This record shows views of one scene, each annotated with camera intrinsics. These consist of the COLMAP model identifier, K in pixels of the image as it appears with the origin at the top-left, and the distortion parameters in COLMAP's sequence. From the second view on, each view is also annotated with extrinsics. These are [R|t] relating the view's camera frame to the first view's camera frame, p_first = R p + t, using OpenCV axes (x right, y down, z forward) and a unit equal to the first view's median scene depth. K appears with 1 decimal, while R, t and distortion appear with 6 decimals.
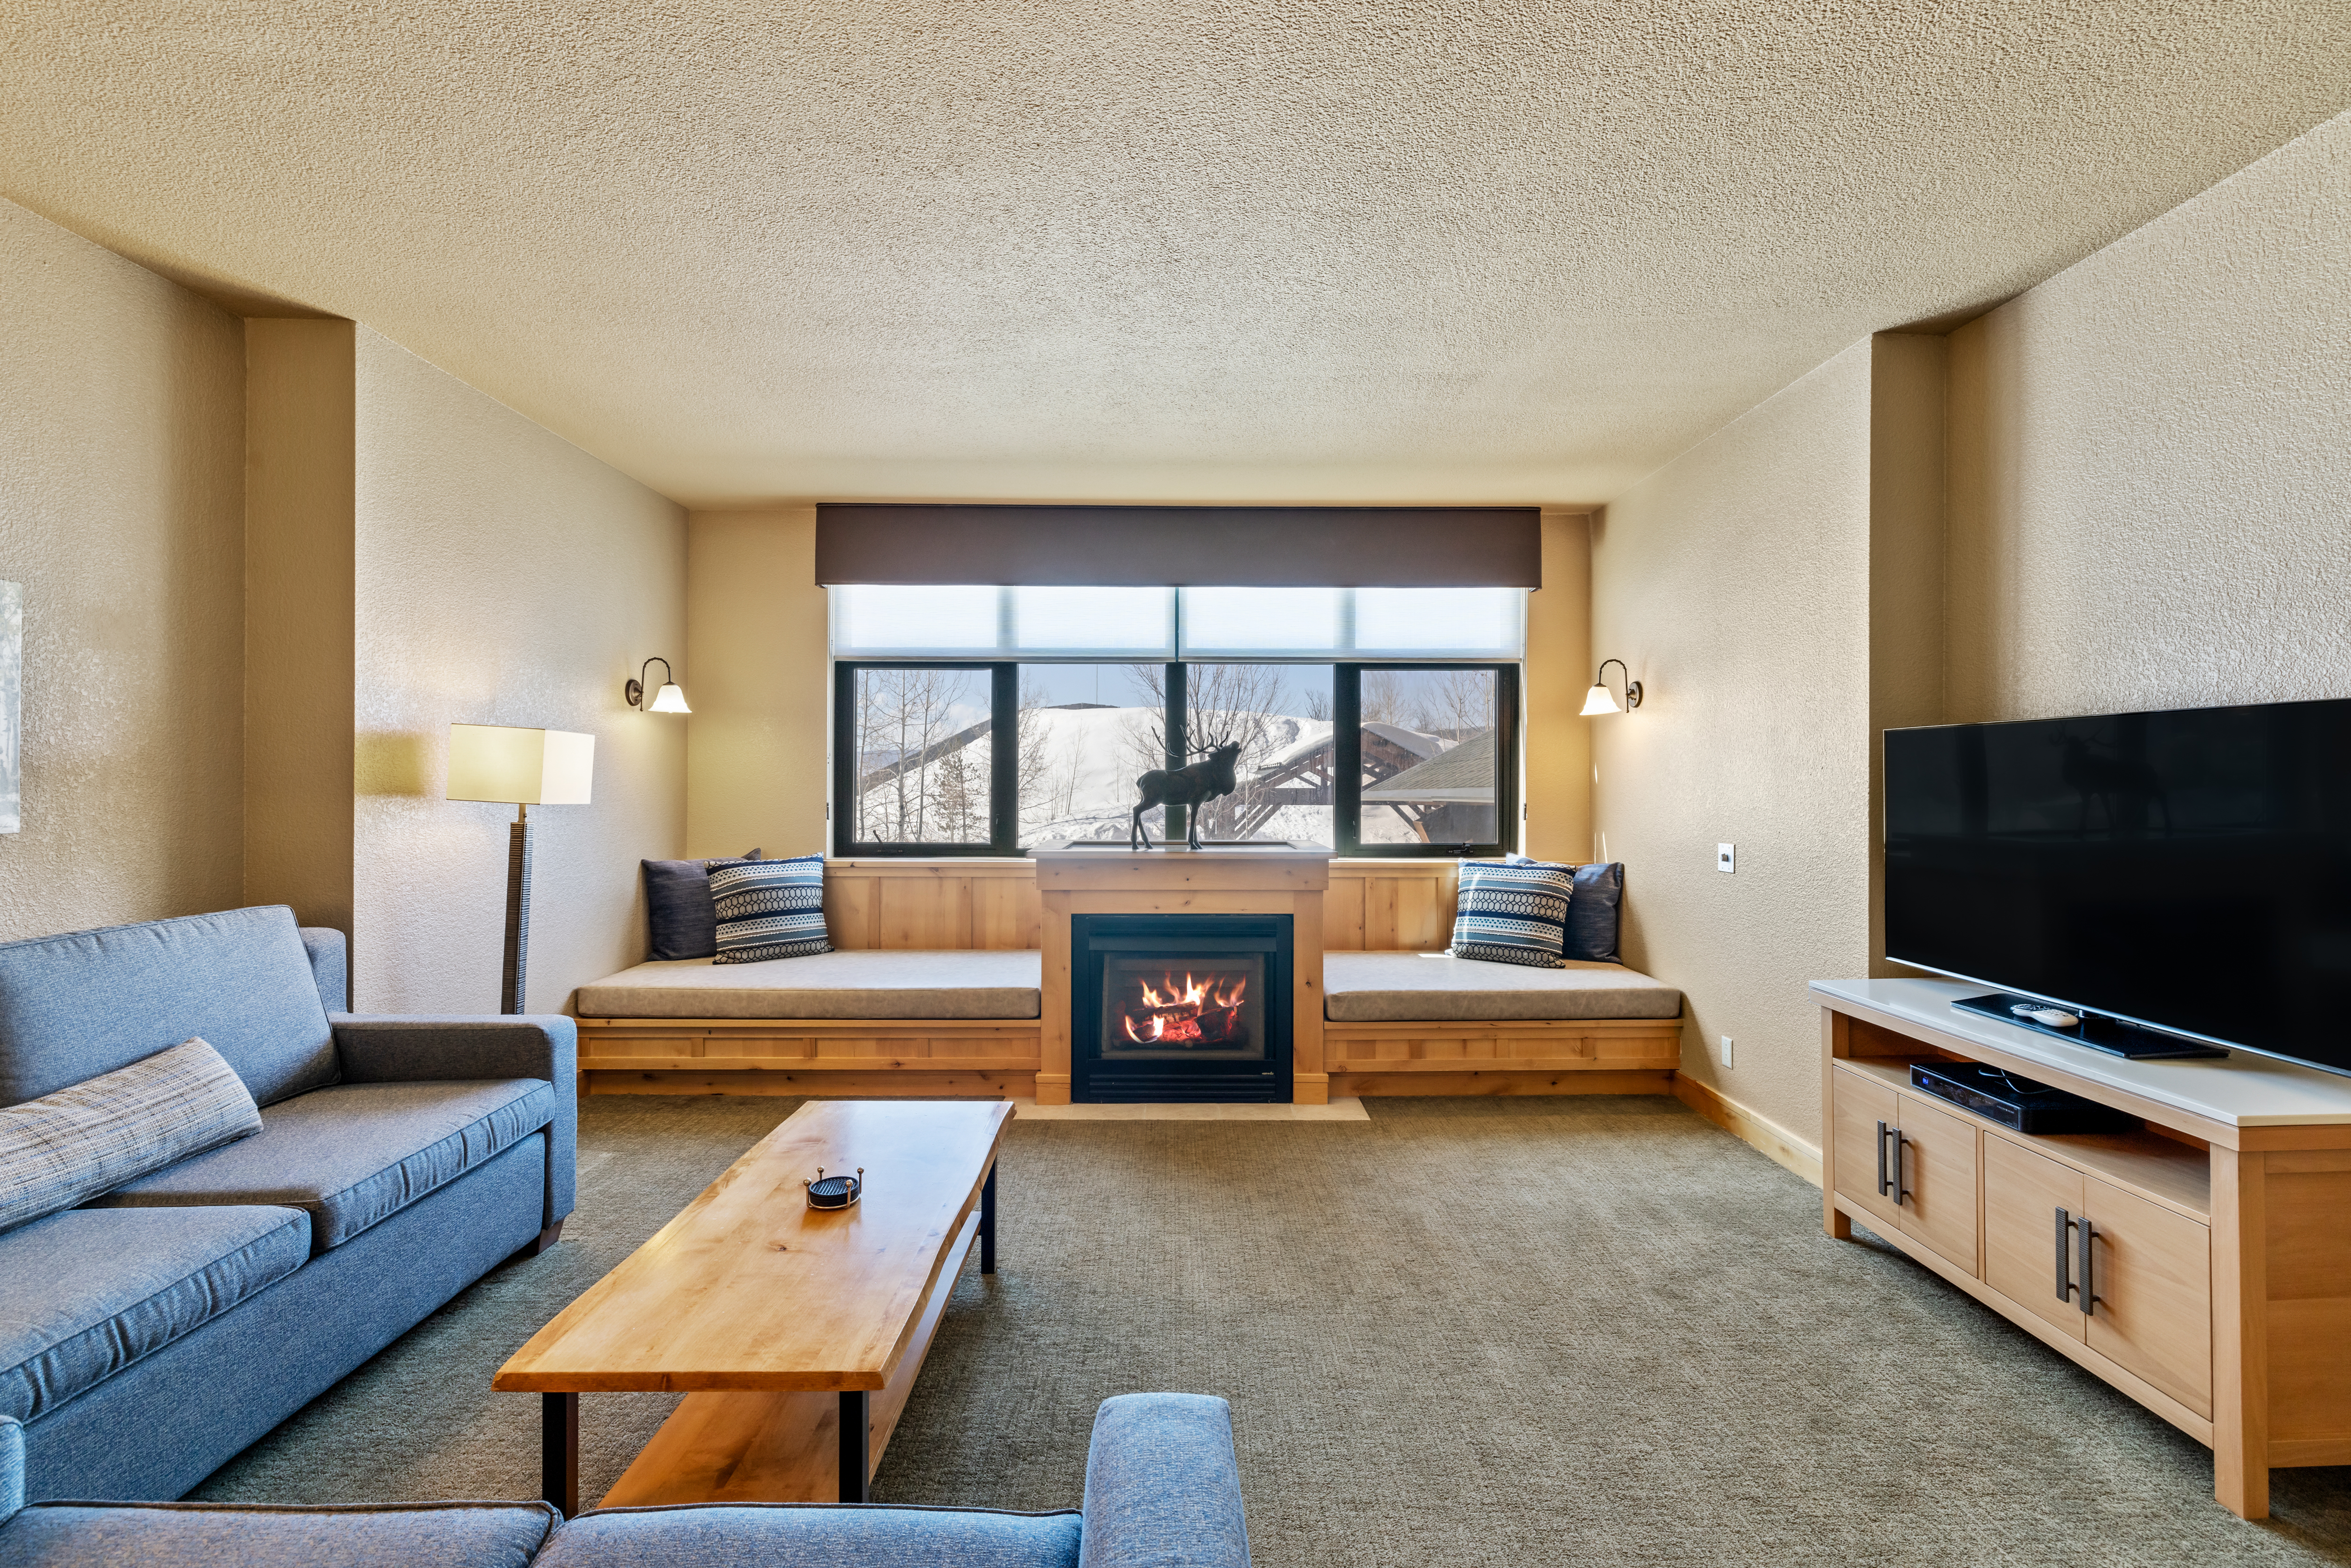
lens RADIAL K [[1012.1, 0, 1169.7], [0, 1012.1, 770.9], [0, 0, 1]] dist [-0.001449, 0.001787]
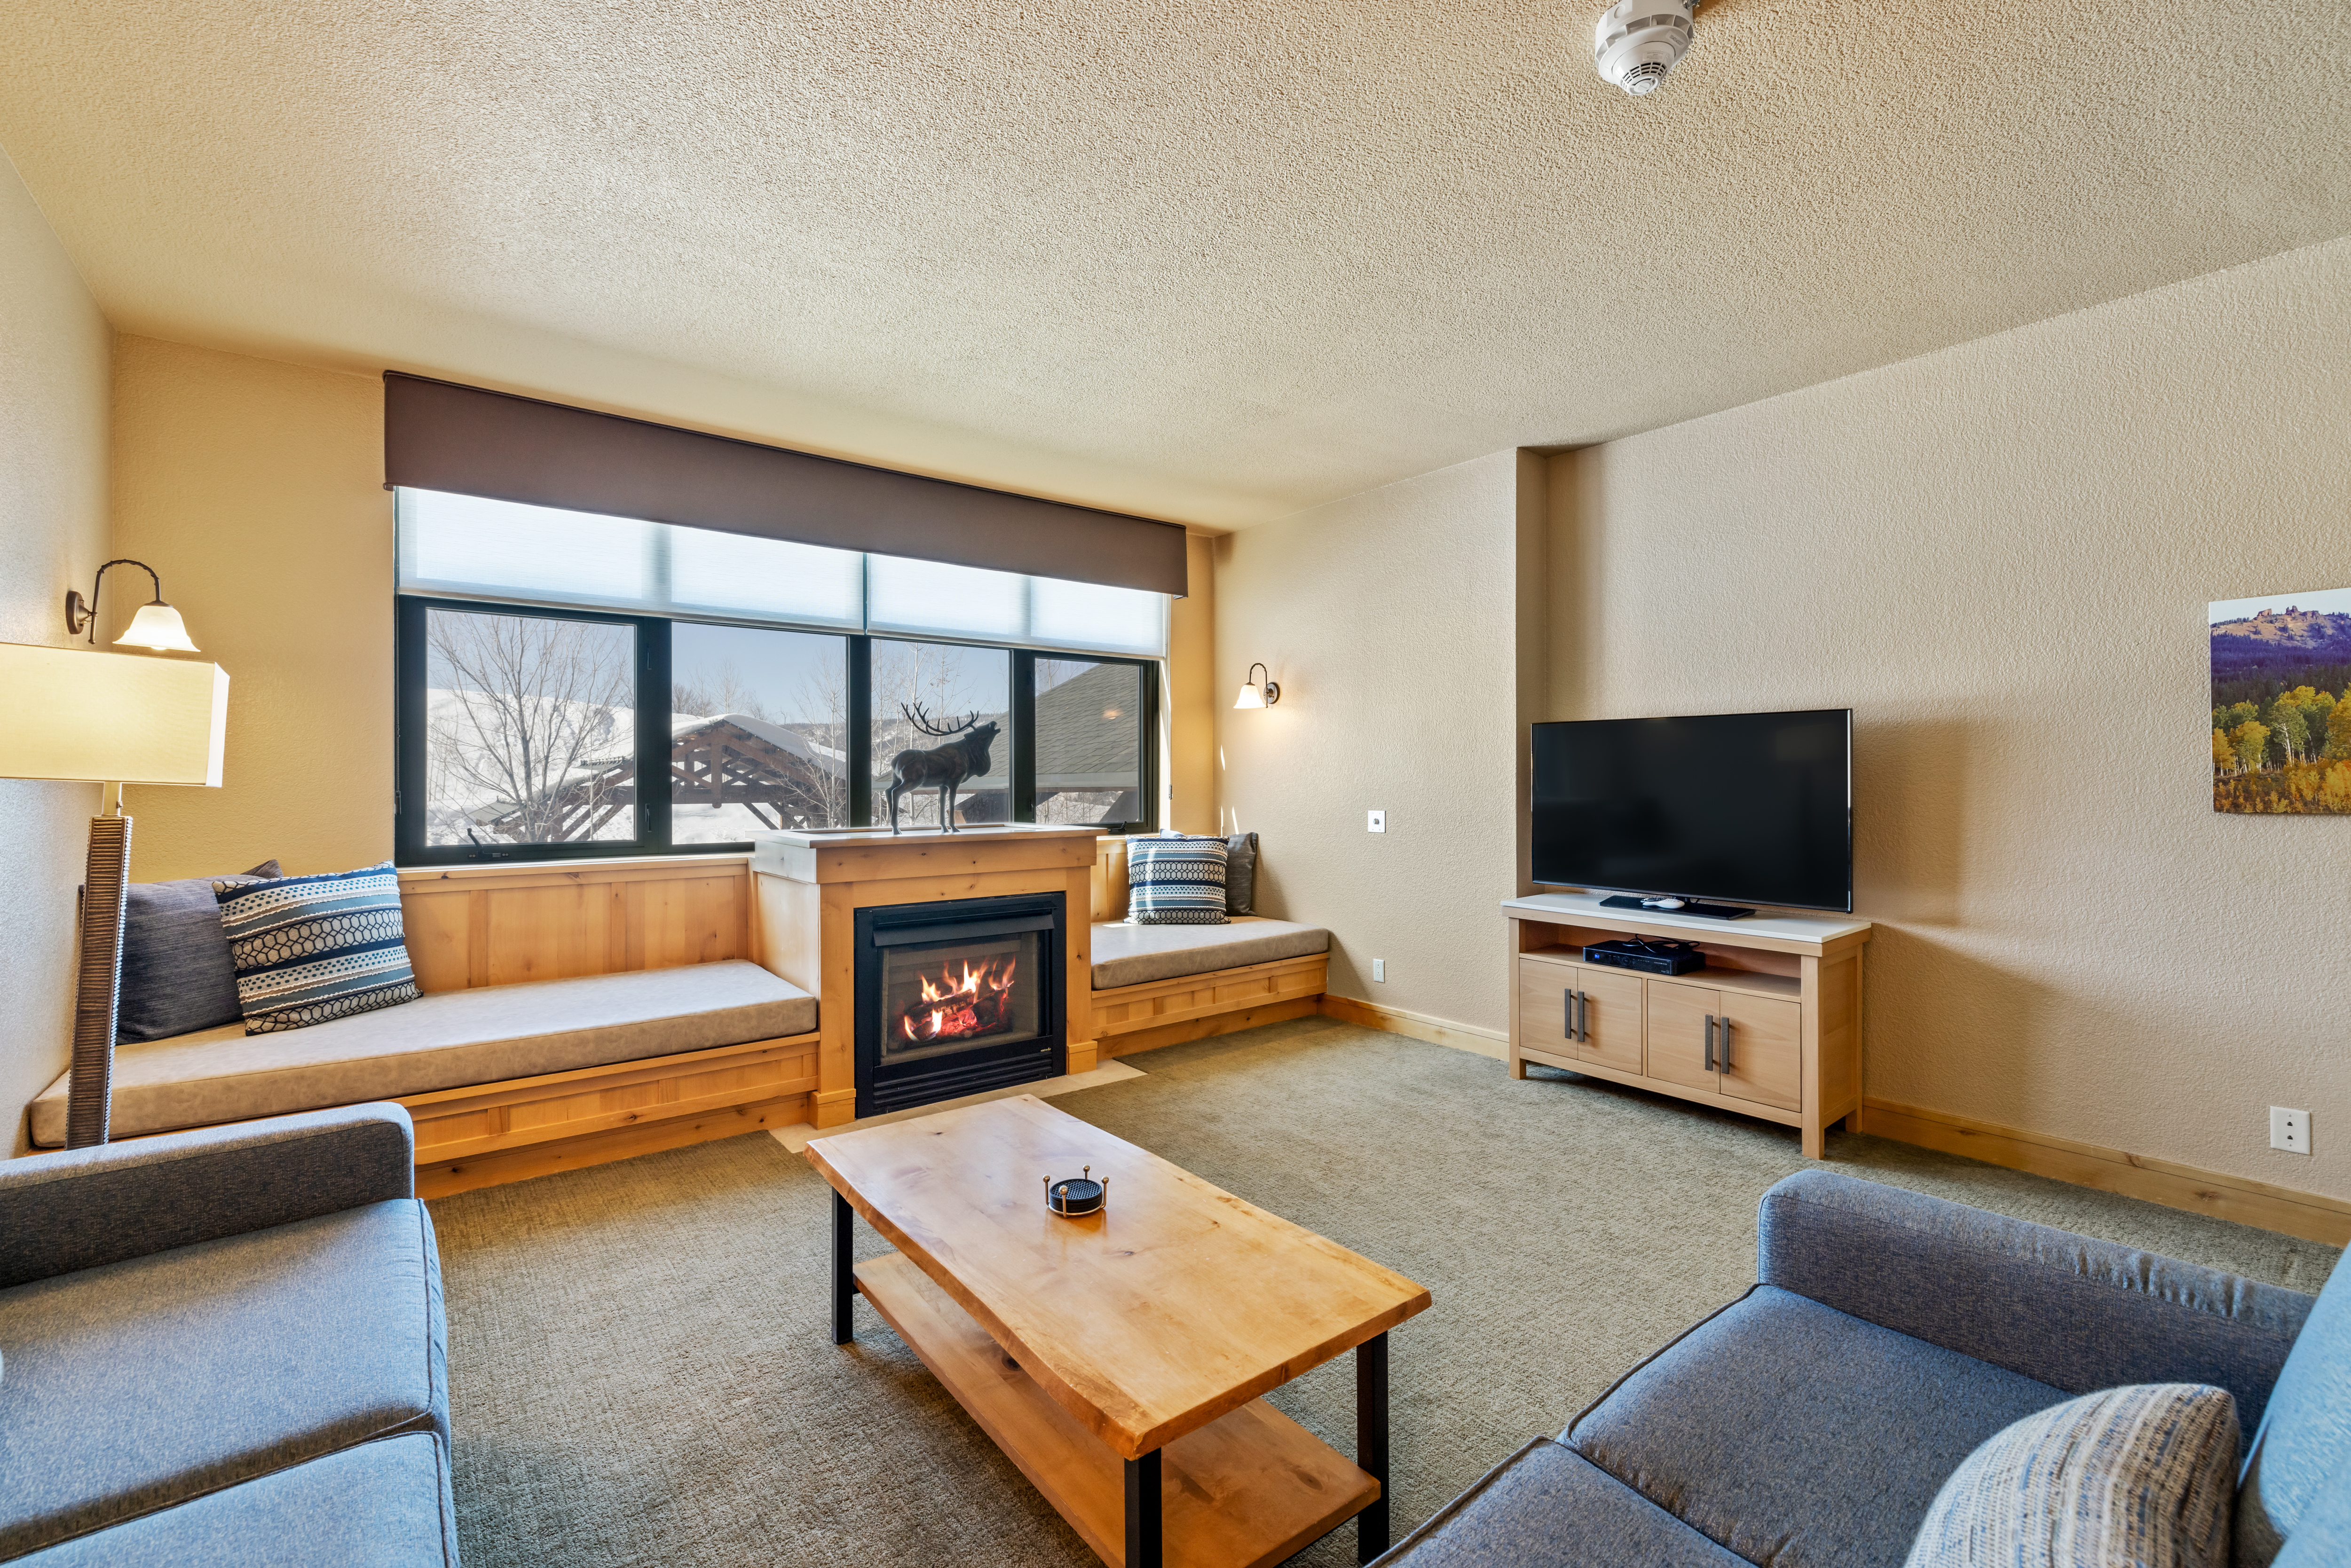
lens RADIAL K [[1012.1, 0, 1179.2], [0, 1012.1, 774.4], [0, 0, 1]] dist [-0.001449, 0.001787]
pose [[0.790842, -0.001742, 0.612018, -0.409493], [-0.001981, 0.999983, 0.005405, 0.017393], [-0.612018, -0.005487, 0.790825, 0.116998]]
